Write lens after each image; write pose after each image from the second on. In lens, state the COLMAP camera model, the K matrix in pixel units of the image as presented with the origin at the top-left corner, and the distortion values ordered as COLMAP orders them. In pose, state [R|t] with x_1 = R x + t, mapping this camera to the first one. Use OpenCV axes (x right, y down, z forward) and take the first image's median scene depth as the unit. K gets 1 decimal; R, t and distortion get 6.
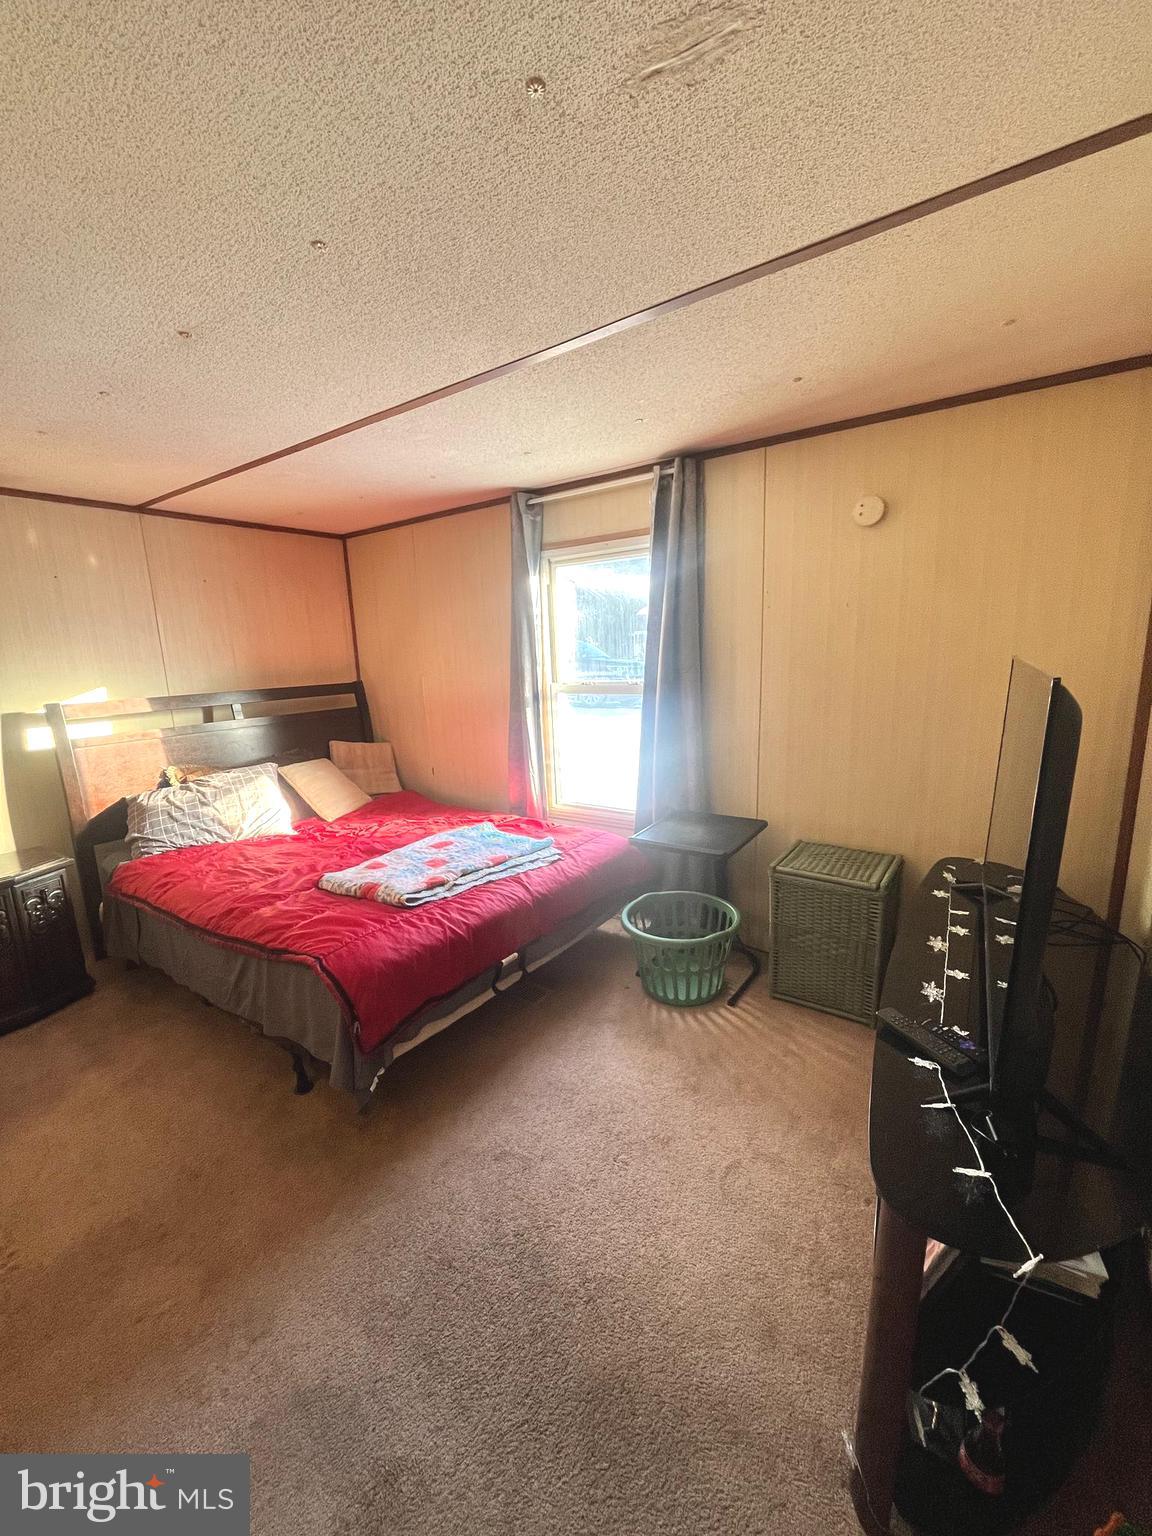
lens RADIAL K [[616.7, 0, 578.8], [0, 616.7, 771.6], [0, 0, 1]] dist [-0.003408, 0.000102]
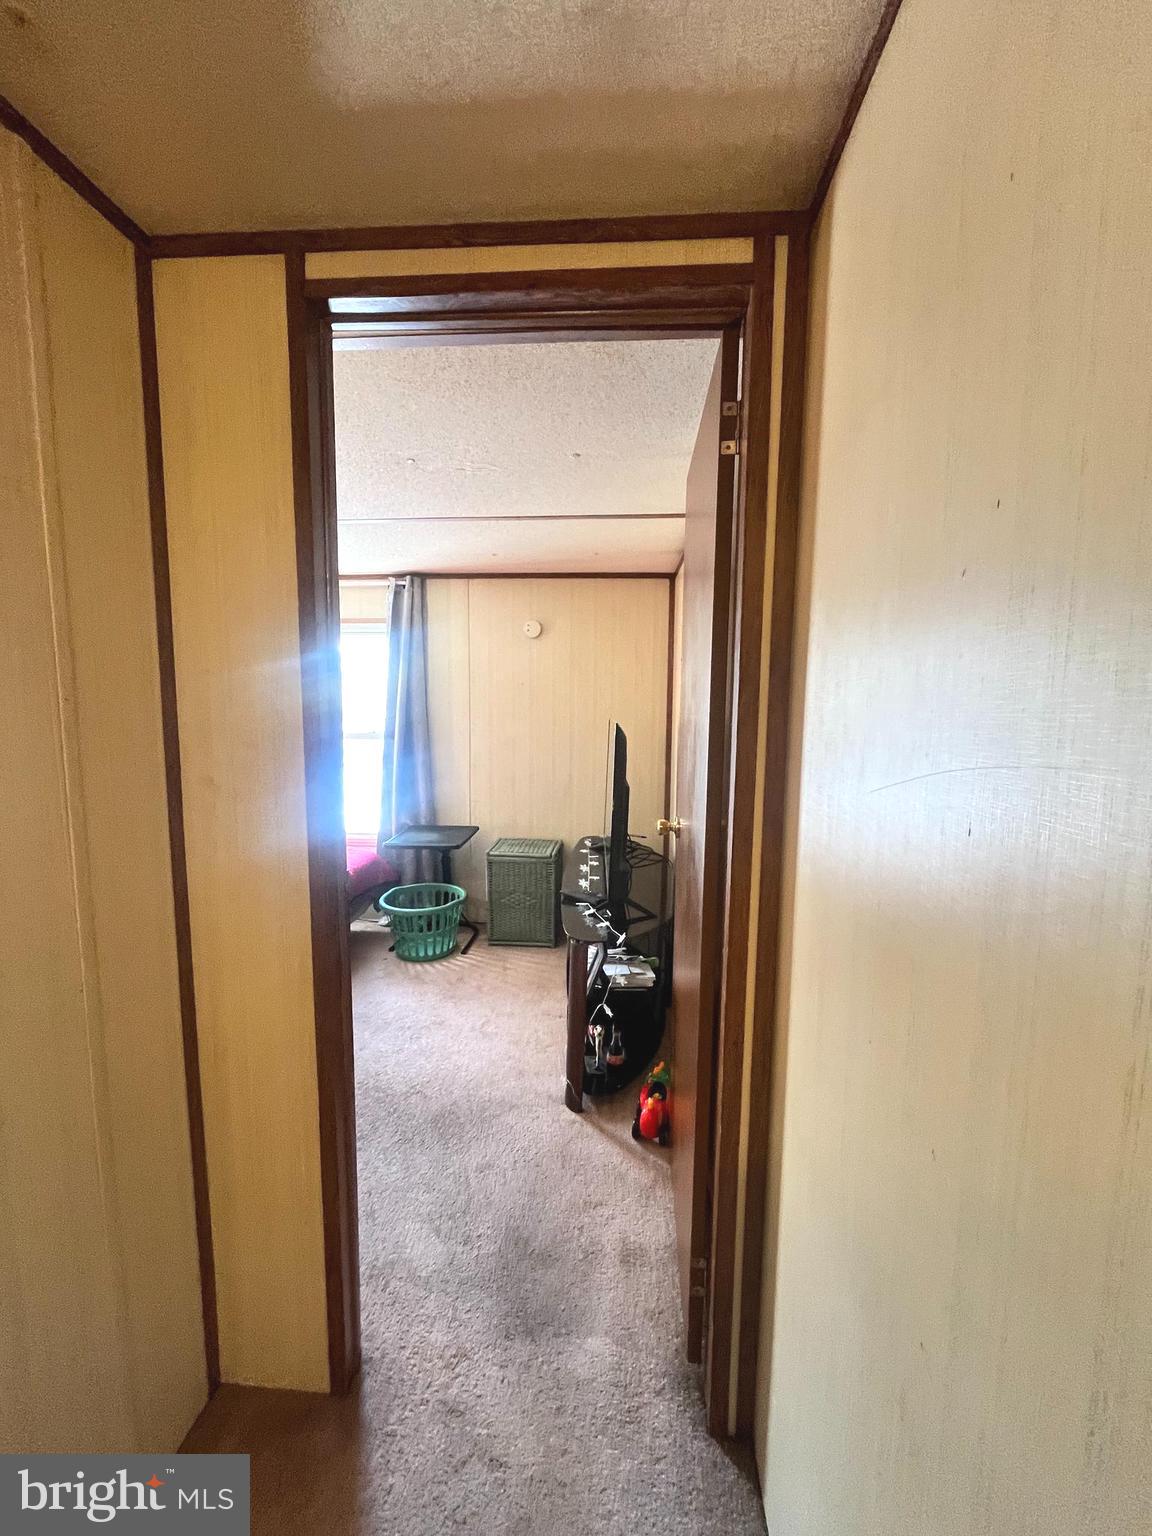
lens RADIAL K [[617.5, 0, 583.7], [0, 617.5, 777.2], [0, 0, 1]] dist [-0.006553, 0.000468]
pose [[0.855285, -0.017922, 0.517848, -0.250354], [0.062635, 0.995649, -0.068991, 0.087277], [-0.514359, 0.091443, 0.852686, -0.404976]]
